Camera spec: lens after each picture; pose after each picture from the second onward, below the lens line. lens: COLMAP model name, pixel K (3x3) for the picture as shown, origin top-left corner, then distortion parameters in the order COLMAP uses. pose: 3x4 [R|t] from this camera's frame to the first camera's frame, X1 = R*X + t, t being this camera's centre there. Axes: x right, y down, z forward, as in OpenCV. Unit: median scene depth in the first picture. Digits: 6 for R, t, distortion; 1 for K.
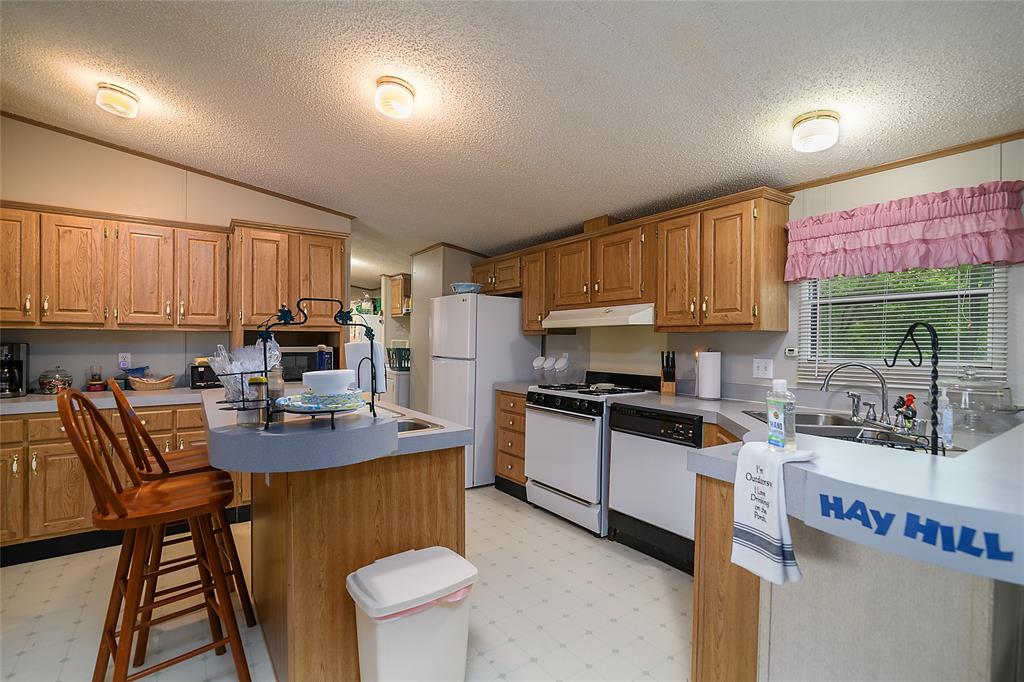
lens RADIAL K [[466.1, 0, 509.1], [0, 466.1, 341.3], [0, 0, 1]] dist [-0.009883, -0.000416]
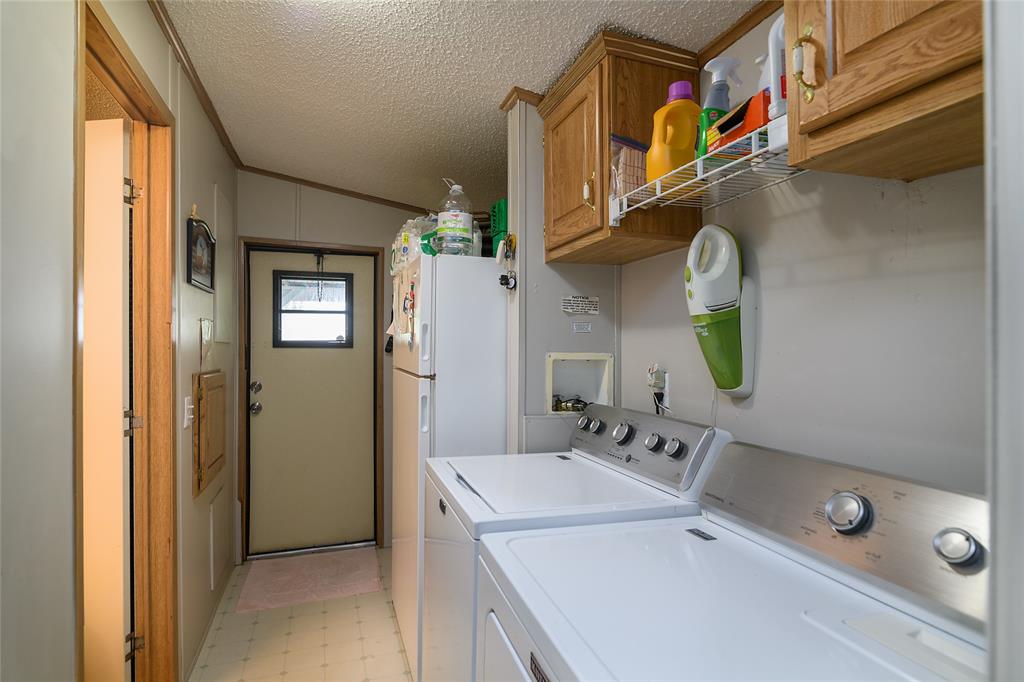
lens RADIAL K [[522.9, 0, 512.2], [0, 522.9, 347.8], [0, 0, 1]] dist [0.001113, 0.000003]
pose [[0.964017, -0.005190, -0.265790, -0.411697], [0.002511, 0.999943, -0.010418, -0.008718], [0.265829, 0.009376, 0.963975, 1.514418]]
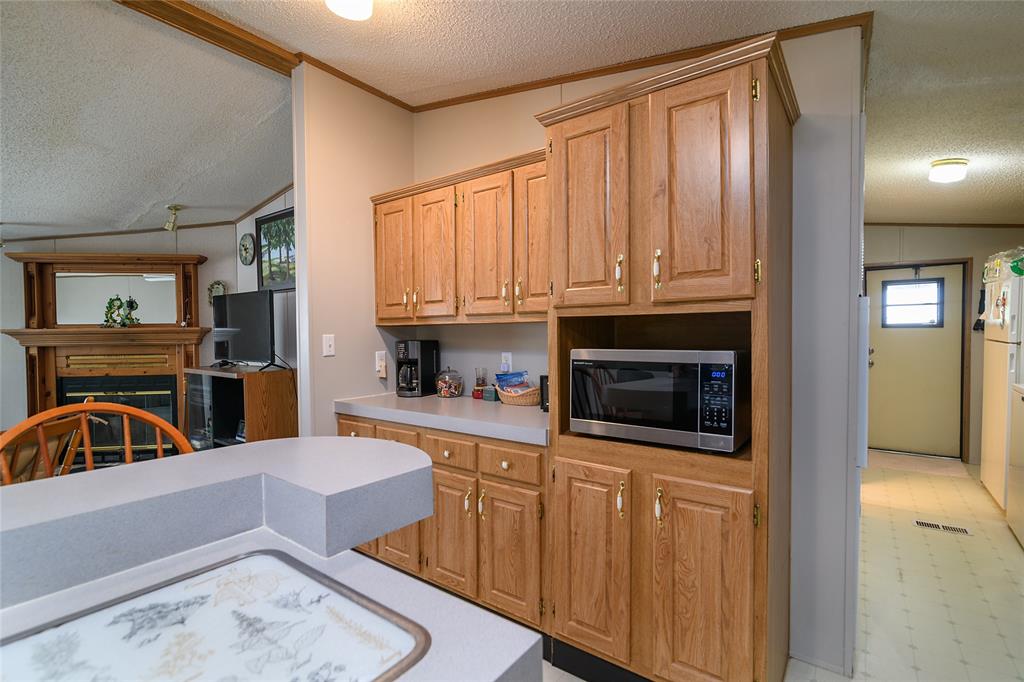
lens RADIAL K [[466.1, 0, 514.1], [0, 466.1, 343.0], [0, 0, 1]] dist [-0.009883, -0.000416]
pose [[0.306305, 0.010181, -0.951879, -0.074770], [0.007045, 0.999891, 0.012962, -0.001617], [0.951907, -0.010676, 0.306200, 0.787669]]
